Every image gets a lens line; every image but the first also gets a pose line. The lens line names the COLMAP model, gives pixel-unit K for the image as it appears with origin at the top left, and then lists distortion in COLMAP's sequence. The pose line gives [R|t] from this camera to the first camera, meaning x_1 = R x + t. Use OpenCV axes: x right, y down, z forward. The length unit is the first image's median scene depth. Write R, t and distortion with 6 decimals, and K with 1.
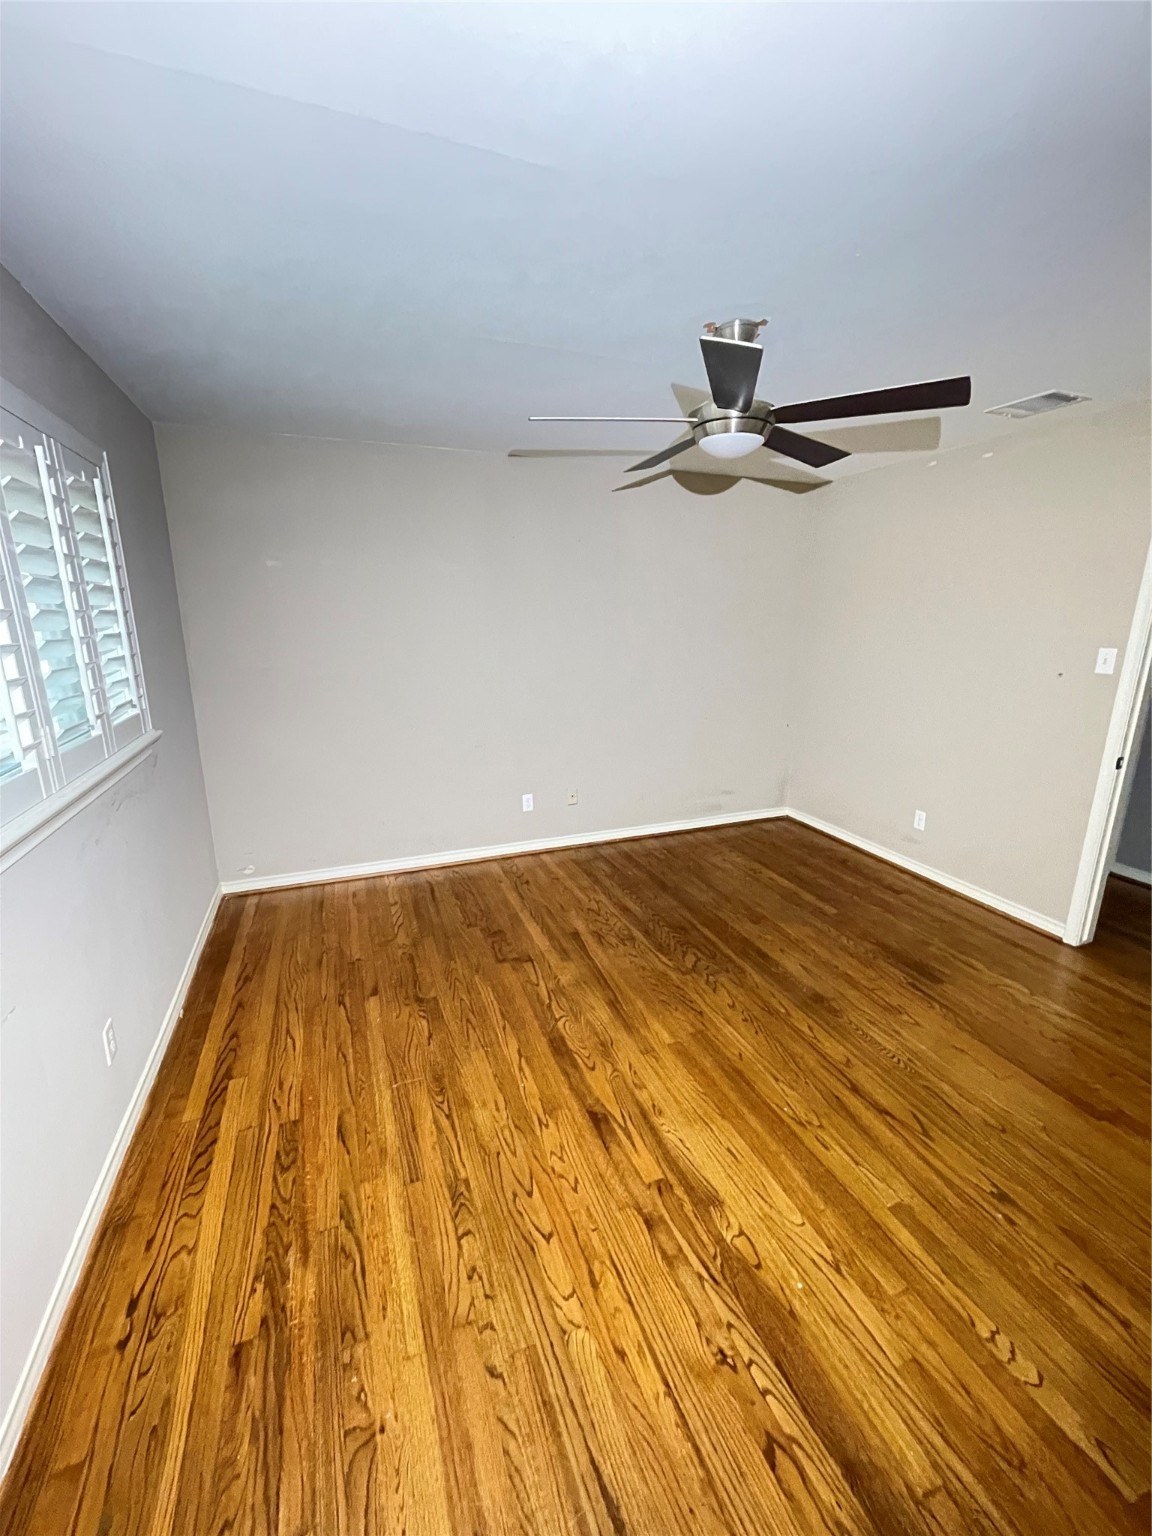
lens RADIAL K [[617.6, 0, 576.0], [0, 617.6, 768.0], [0, 0, 1]] dist [-0.000660, -0.000052]
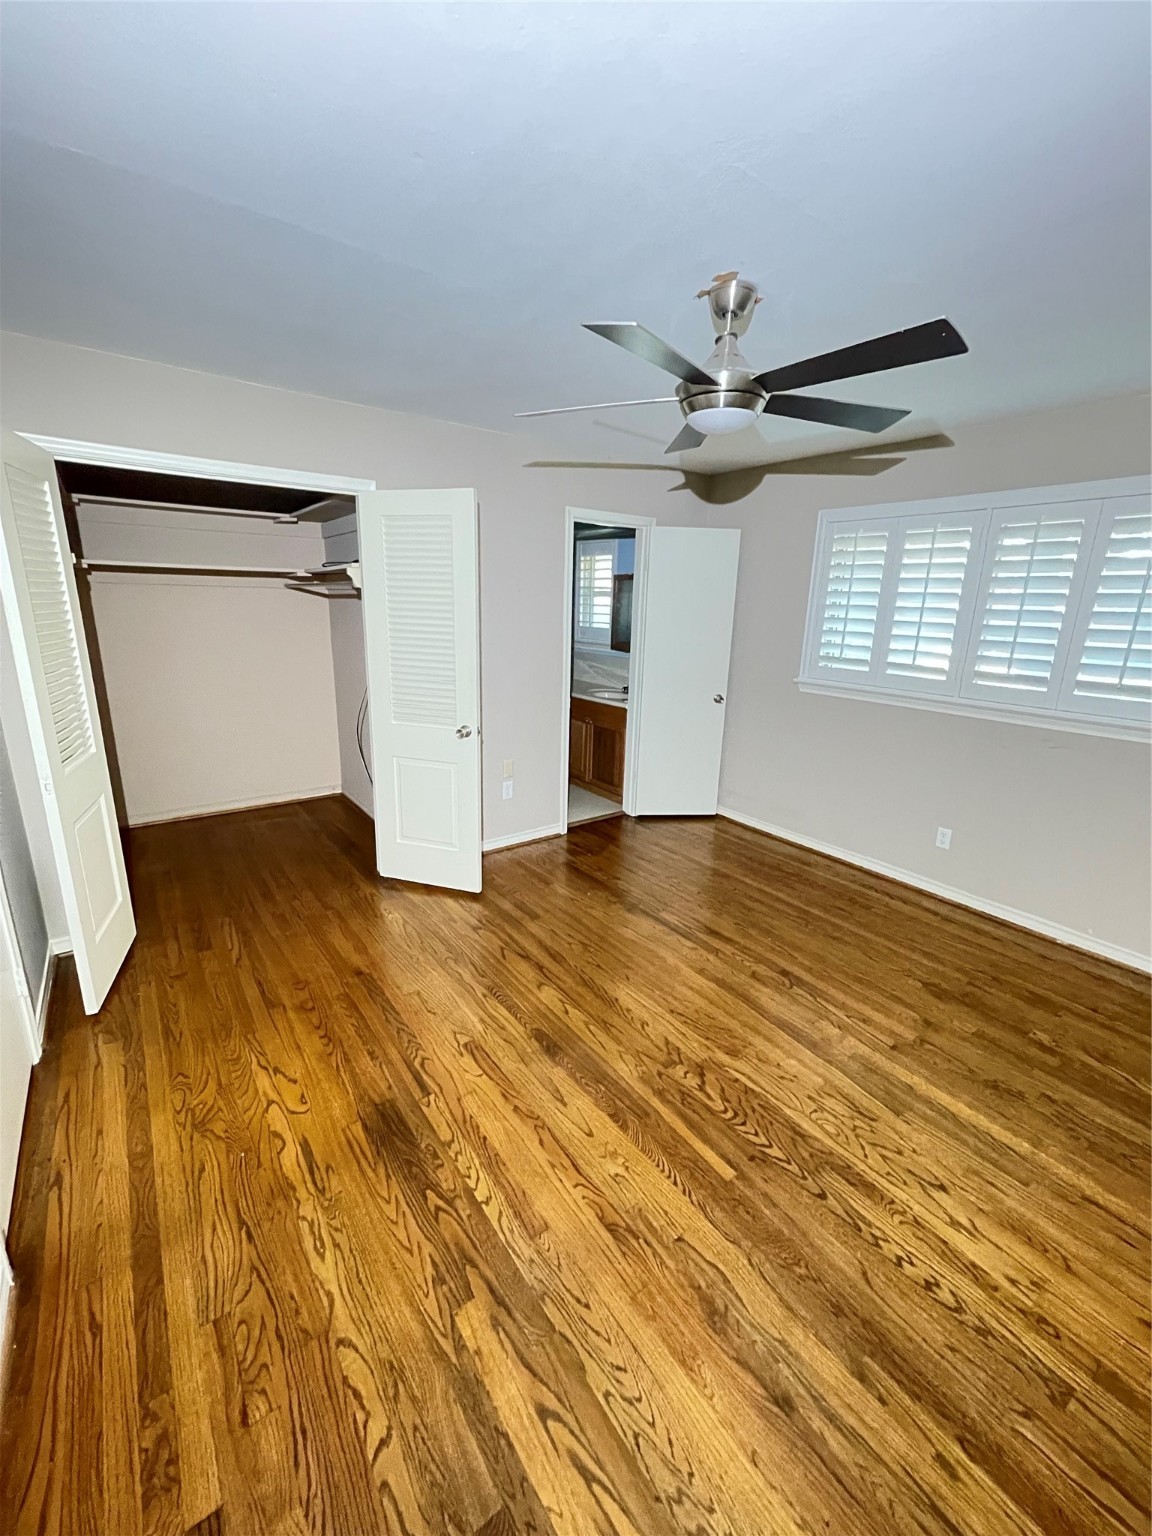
lens RADIAL K [[617.6, 0, 576.0], [0, 617.6, 768.0], [0, 0, 1]] dist [-0.000660, -0.000052]
pose [[-0.963221, 0.044178, -0.265053, 0.570645], [-0.093428, 0.869790, 0.484497, -0.385677], [0.251944, 0.491441, -0.833672, 1.533361]]
